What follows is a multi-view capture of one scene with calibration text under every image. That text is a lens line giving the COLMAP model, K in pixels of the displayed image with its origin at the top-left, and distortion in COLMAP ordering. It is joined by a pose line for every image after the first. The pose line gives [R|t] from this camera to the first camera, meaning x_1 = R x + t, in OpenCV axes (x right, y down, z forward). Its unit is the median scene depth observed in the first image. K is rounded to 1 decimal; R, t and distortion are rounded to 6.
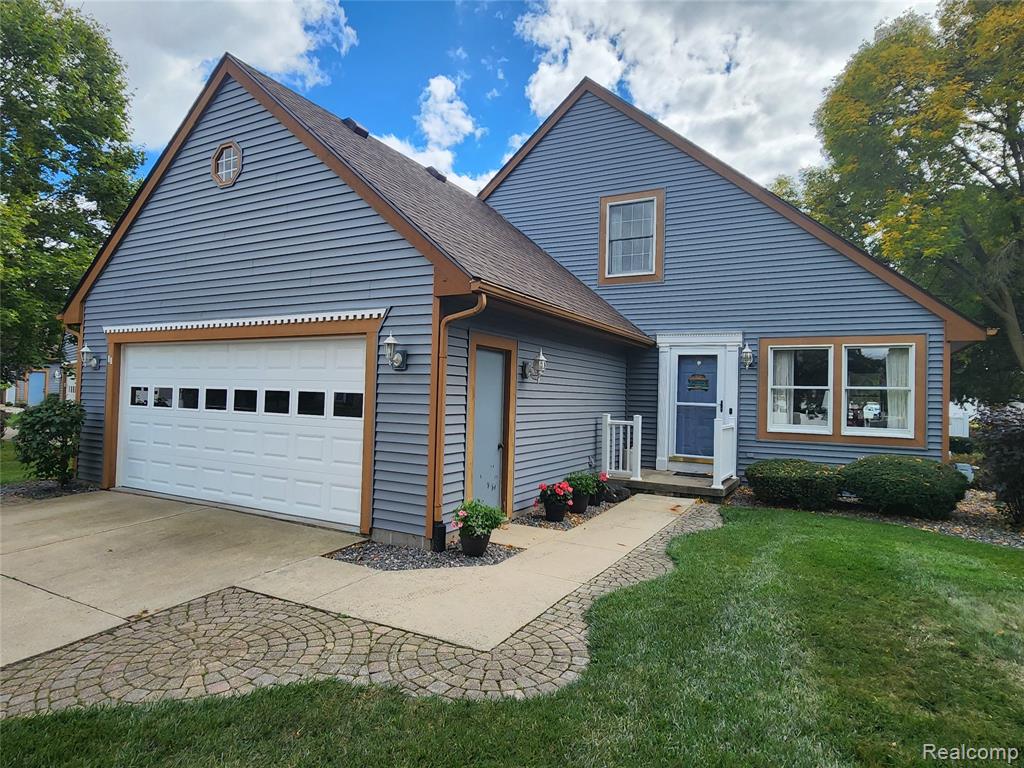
lens RADIAL K [[603.5, 0, 512.0], [0, 603.5, 384.0], [0, 0, 1]] dist [-0.002857, -0.000141]
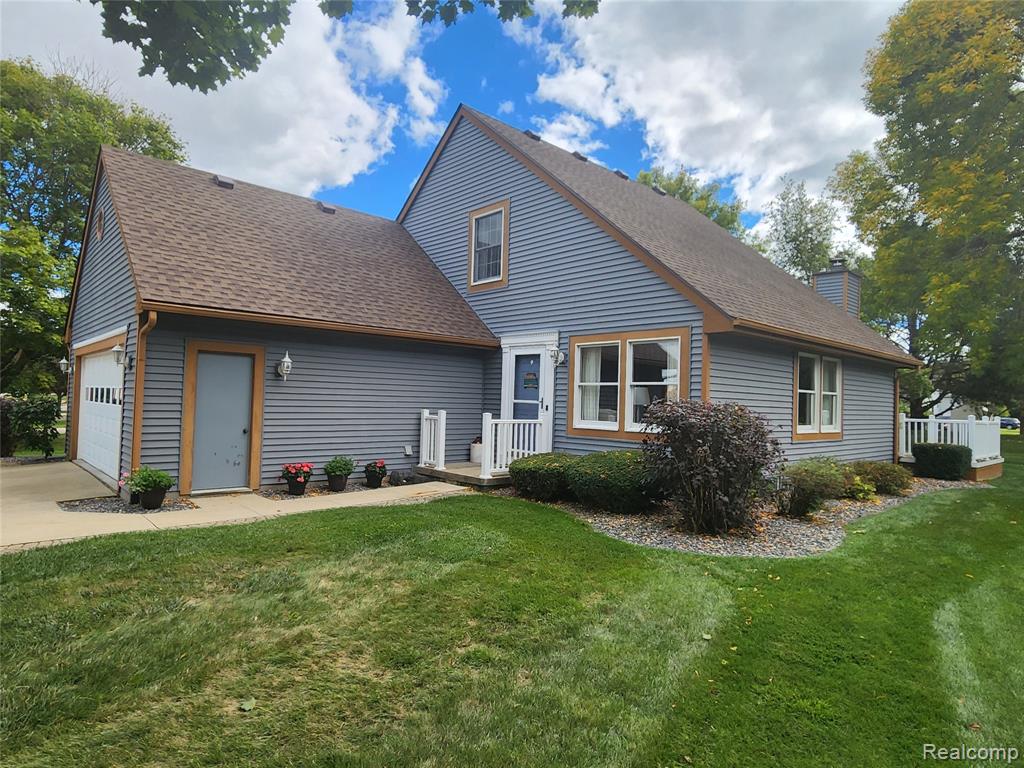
lens RADIAL K [[603.5, 0, 512.0], [0, 603.5, 384.0], [0, 0, 1]] dist [-0.002857, -0.000141]
pose [[0.946980, -0.009462, -0.321155, 0.649693], [0.004694, 0.999867, -0.015619, 0.020170], [0.321260, 0.013283, 0.946898, -0.000271]]
